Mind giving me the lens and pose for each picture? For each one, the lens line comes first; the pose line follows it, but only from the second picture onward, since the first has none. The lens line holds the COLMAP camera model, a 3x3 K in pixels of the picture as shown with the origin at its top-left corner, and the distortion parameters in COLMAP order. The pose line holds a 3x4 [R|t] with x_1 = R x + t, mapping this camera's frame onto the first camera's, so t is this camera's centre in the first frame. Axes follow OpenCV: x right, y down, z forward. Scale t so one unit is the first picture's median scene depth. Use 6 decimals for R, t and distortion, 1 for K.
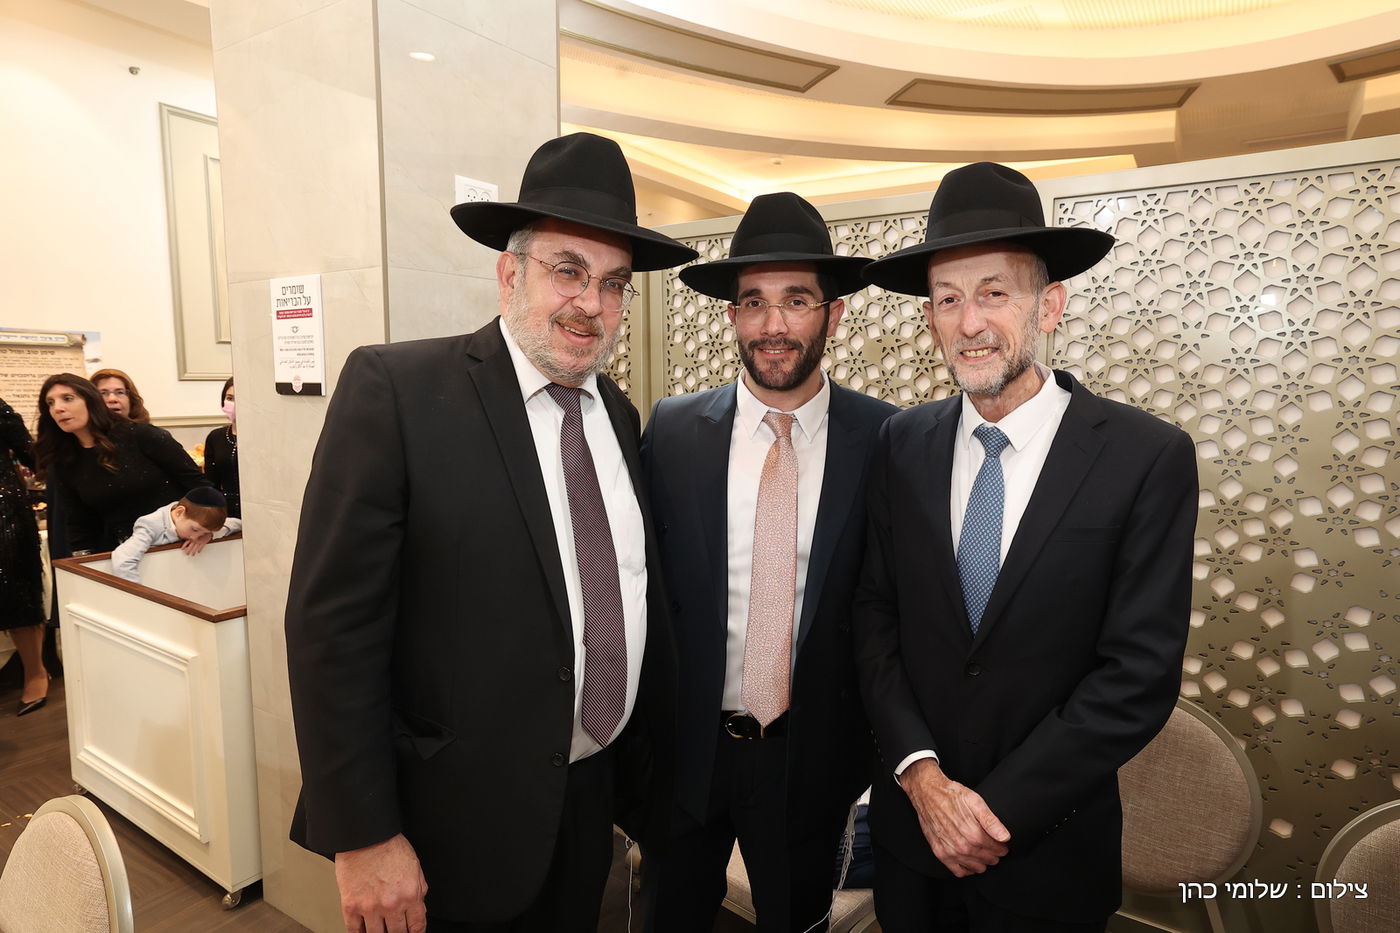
lens RADIAL K [[823.5, 0, 703.7], [0, 823.5, 463.6], [0, 0, 1]] dist [0.004927, 0.004261]
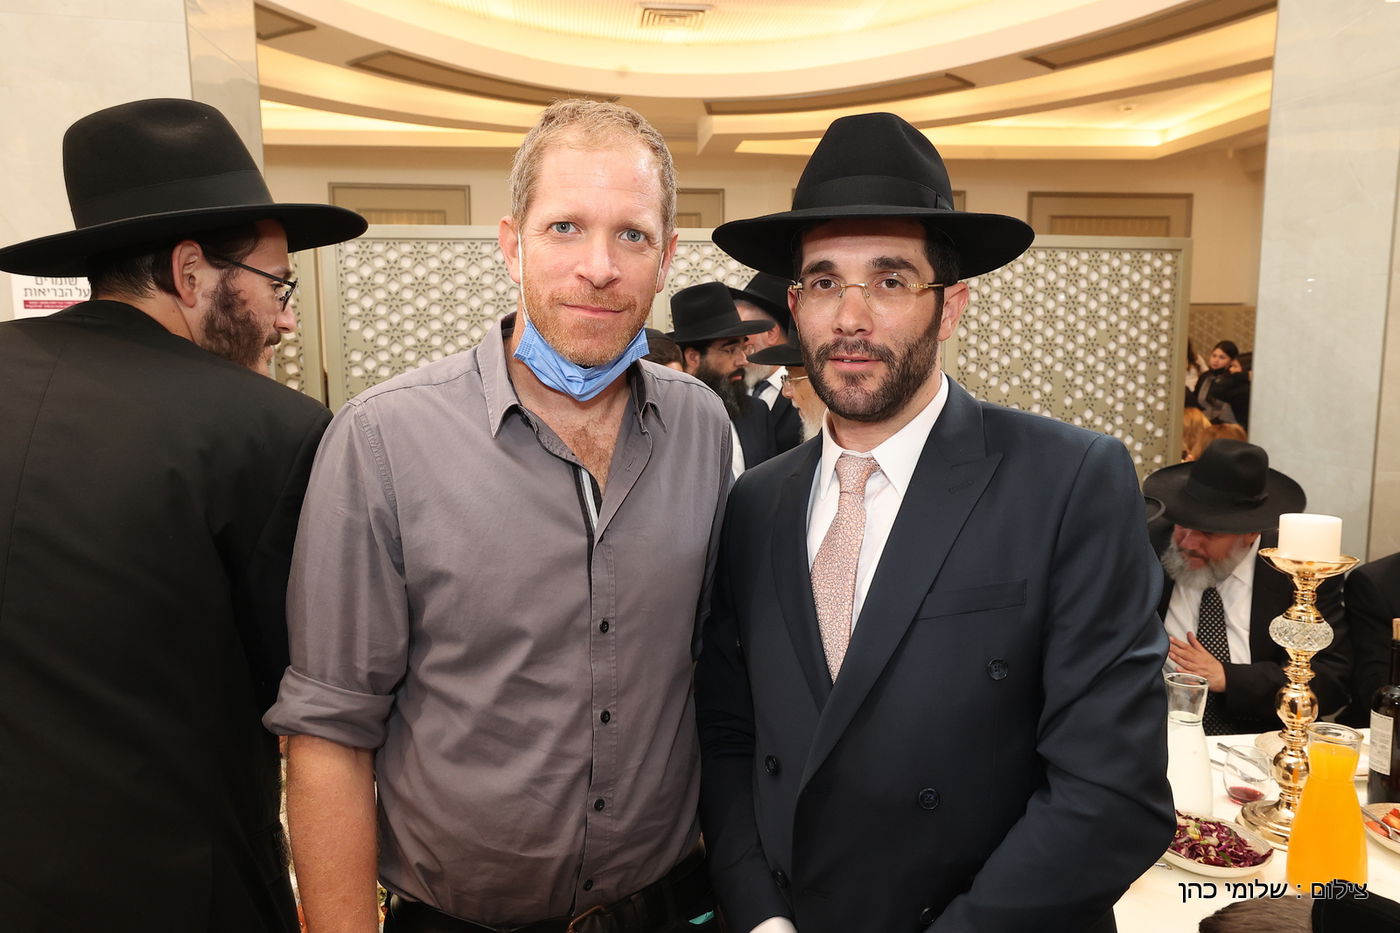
lens RADIAL K [[1069.4, 0, 702.6], [0, 1069.4, 470.9], [0, 0, 1]] dist [0.039501, 0.005049]
pose [[0.756250, -0.086565, 0.648532, -0.919132], [0.077752, 0.996075, 0.042288, 0.029660], [-0.649647, 0.018444, 0.760012, -0.602696]]
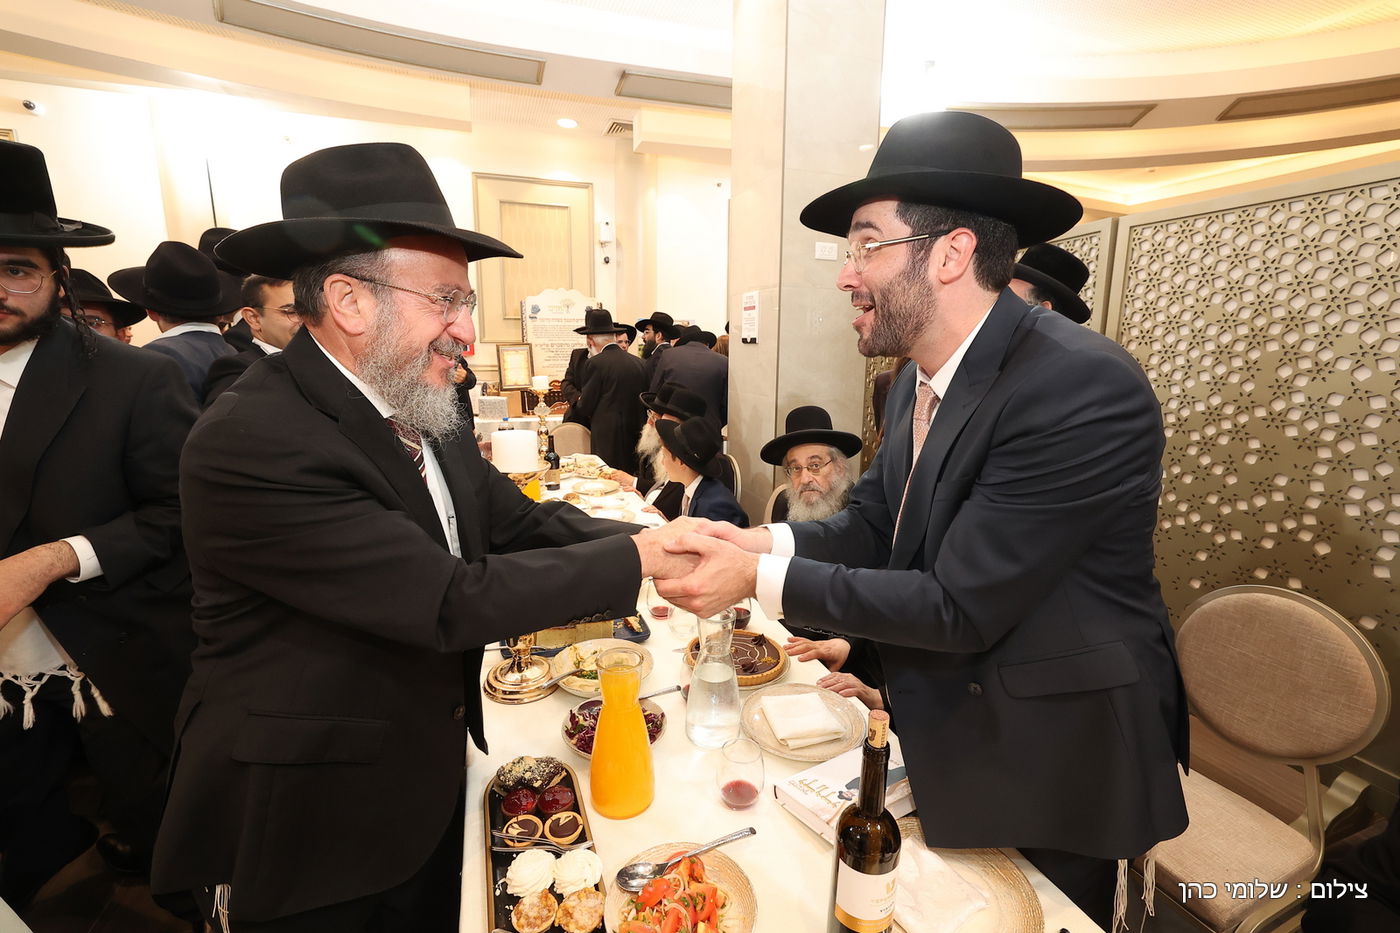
lens RADIAL K [[612.3, 0, 697.9], [0, 612.3, 462.2], [0, 0, 1]] dist [-0.038862, 0.016374]
pose [[0.800506, 0.113926, -0.588397, 0.535641], [-0.068861, 0.992749, 0.098532, 0.107423], [0.595355, -0.038358, 0.802546, -0.581379]]
